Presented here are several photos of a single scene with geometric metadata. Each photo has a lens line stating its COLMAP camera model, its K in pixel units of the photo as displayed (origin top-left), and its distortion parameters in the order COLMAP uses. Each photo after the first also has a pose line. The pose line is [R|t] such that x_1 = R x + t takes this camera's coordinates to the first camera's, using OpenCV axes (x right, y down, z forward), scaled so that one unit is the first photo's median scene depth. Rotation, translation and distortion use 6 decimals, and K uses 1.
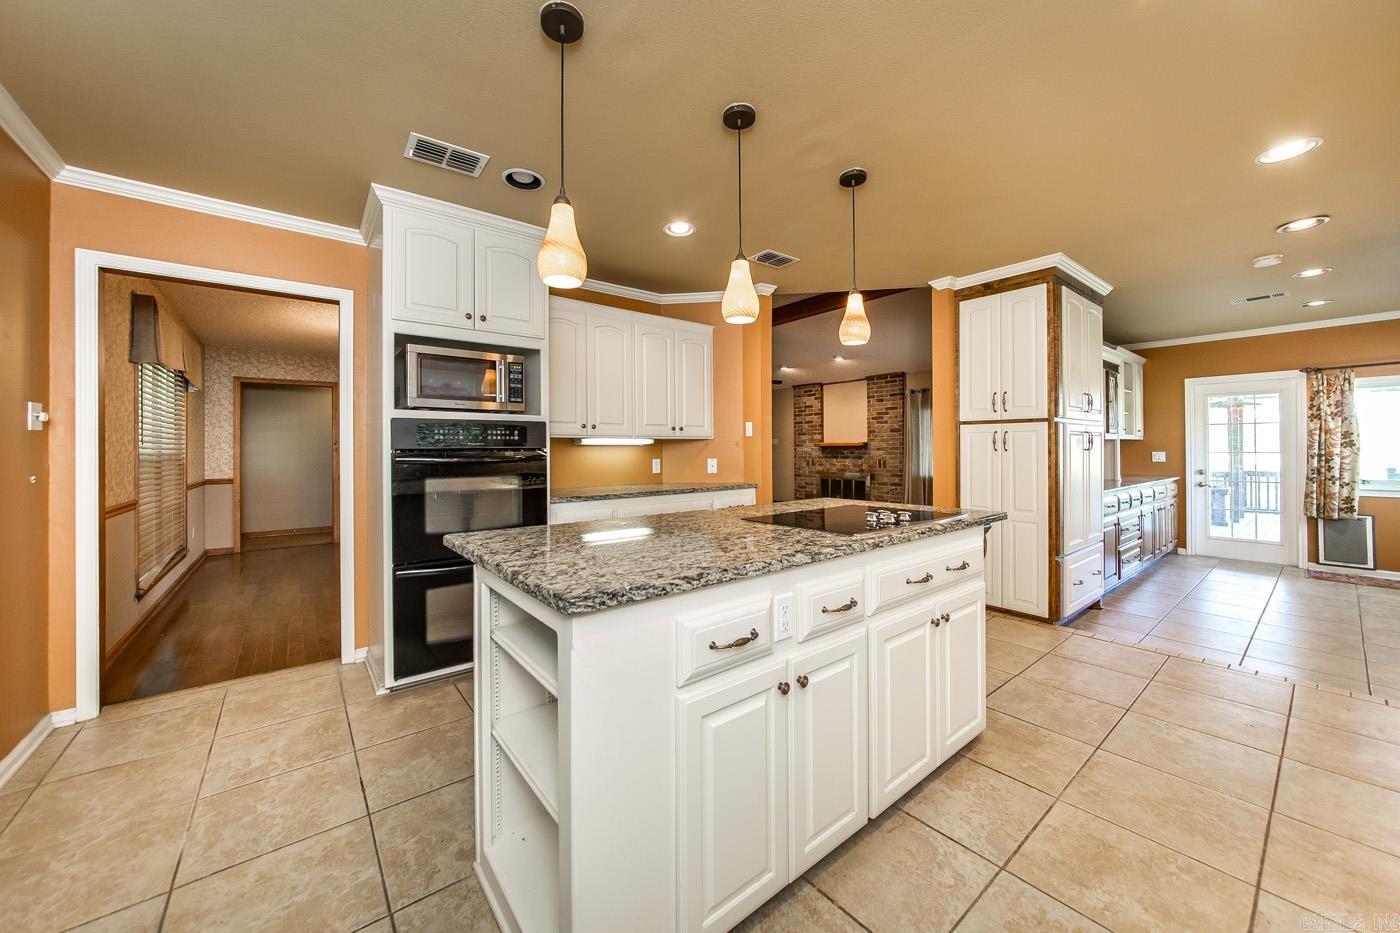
lens RADIAL K [[509.3, 0, 695.5], [0, 509.3, 452.9], [0, 0, 1]] dist [-0.000966, -0.000114]
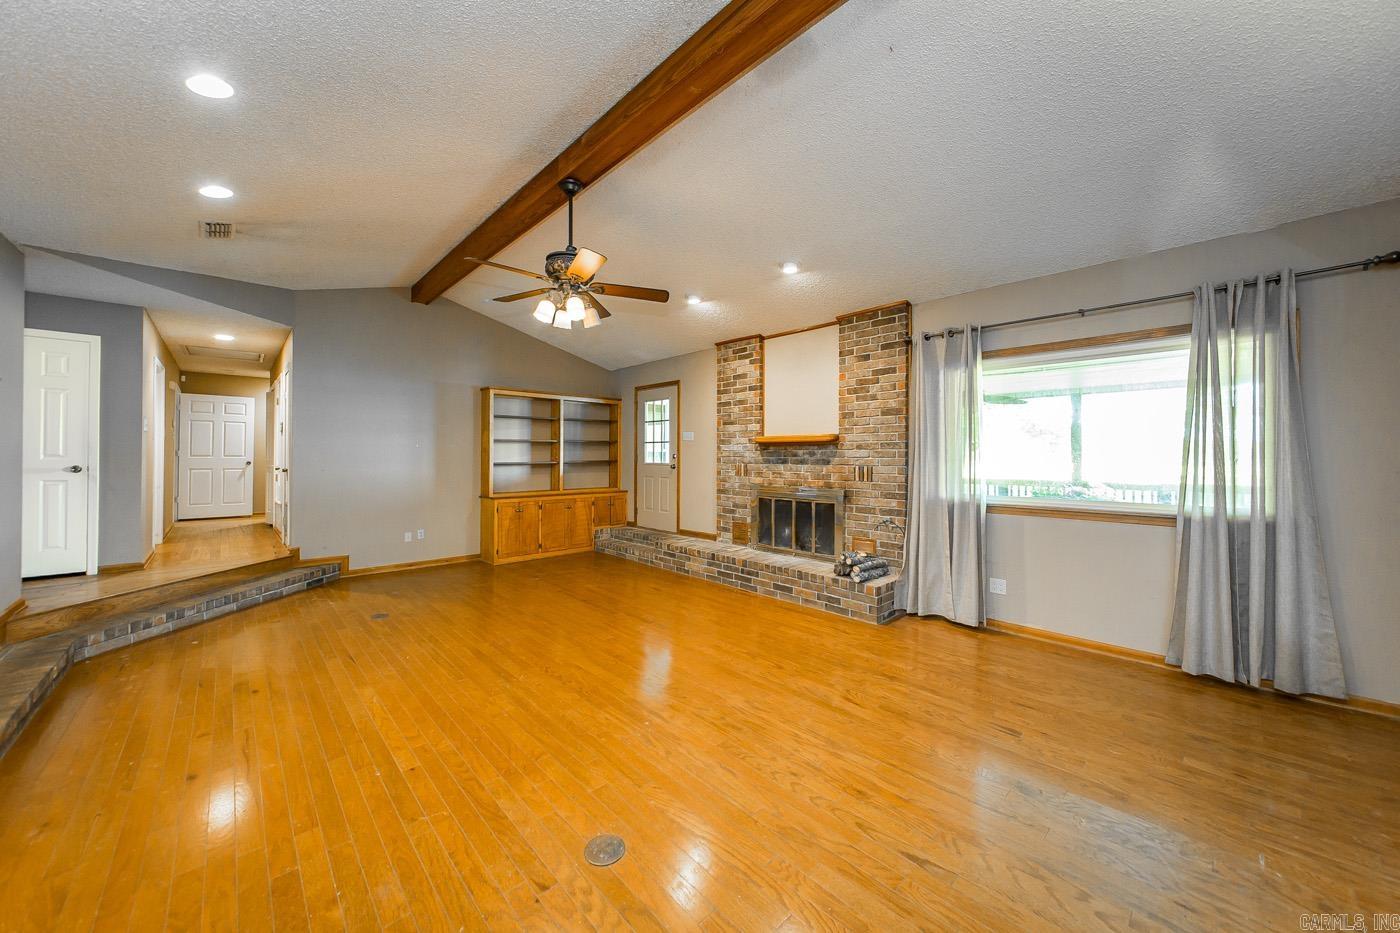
lens RADIAL K [[504.5, 0, 691.5], [0, 504.5, 455.9], [0, 0, 1]] dist [-0.000305, 0.000009]
pose [[0.997263, 0.011321, 0.073059, 0.170615], [-0.010733, 0.999907, -0.008443, 0.010852], [-0.073148, 0.007635, 0.997292, 0.576518]]
